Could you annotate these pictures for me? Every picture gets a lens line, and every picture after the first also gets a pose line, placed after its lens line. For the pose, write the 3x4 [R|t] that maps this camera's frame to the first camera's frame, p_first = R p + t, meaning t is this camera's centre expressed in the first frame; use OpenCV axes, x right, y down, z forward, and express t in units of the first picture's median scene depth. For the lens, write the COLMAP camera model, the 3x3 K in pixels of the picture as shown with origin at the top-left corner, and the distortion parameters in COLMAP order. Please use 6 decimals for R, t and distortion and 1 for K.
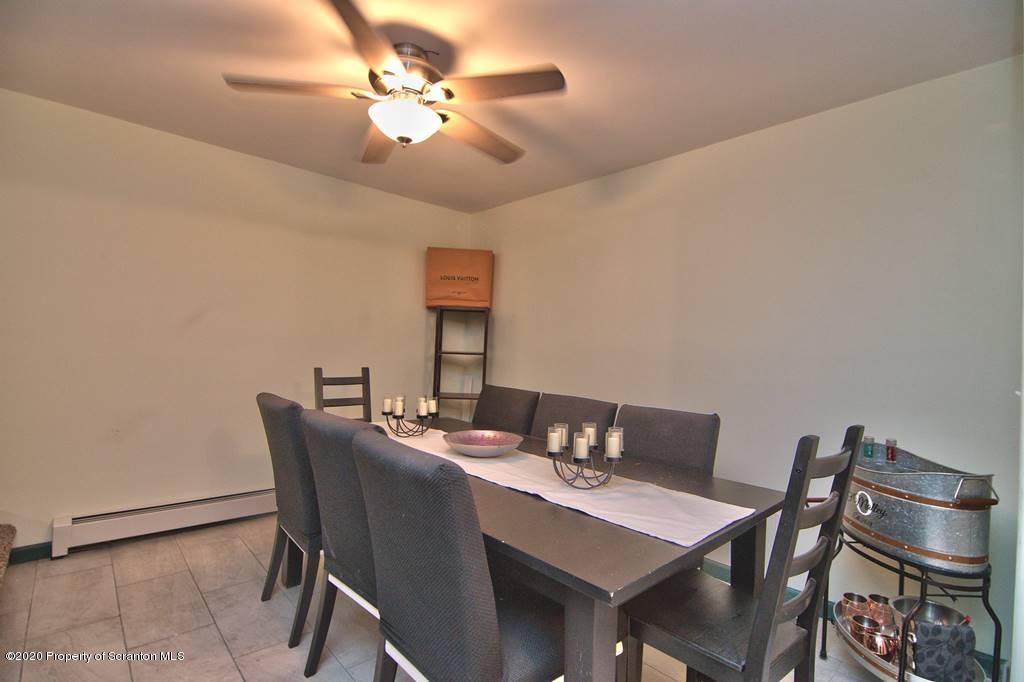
lens RADIAL K [[491.2, 0, 508.4], [0, 491.2, 349.9], [0, 0, 1]] dist [-0.010344, -0.006429]
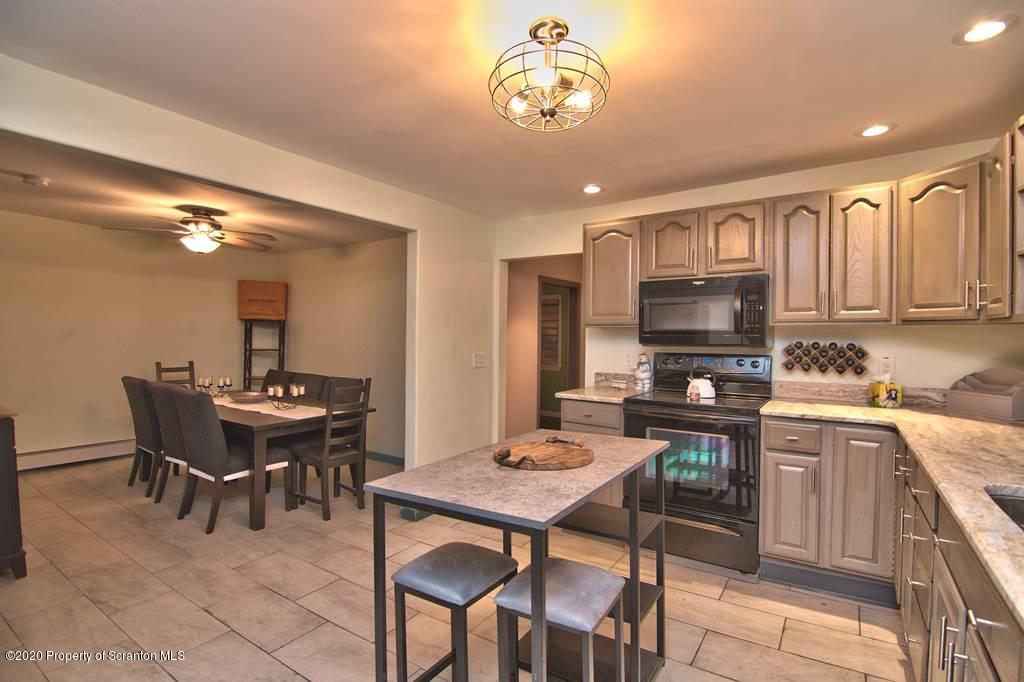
lens RADIAL K [[491.2, 0, 509.9], [0, 491.2, 341.3], [0, 0, 1]] dist [-0.010344, -0.006429]
pose [[0.969520, -0.018773, 0.244291, 0.345487], [0.014681, 0.999720, 0.018559, -0.044603], [-0.244571, -0.014407, 0.969524, -0.847341]]
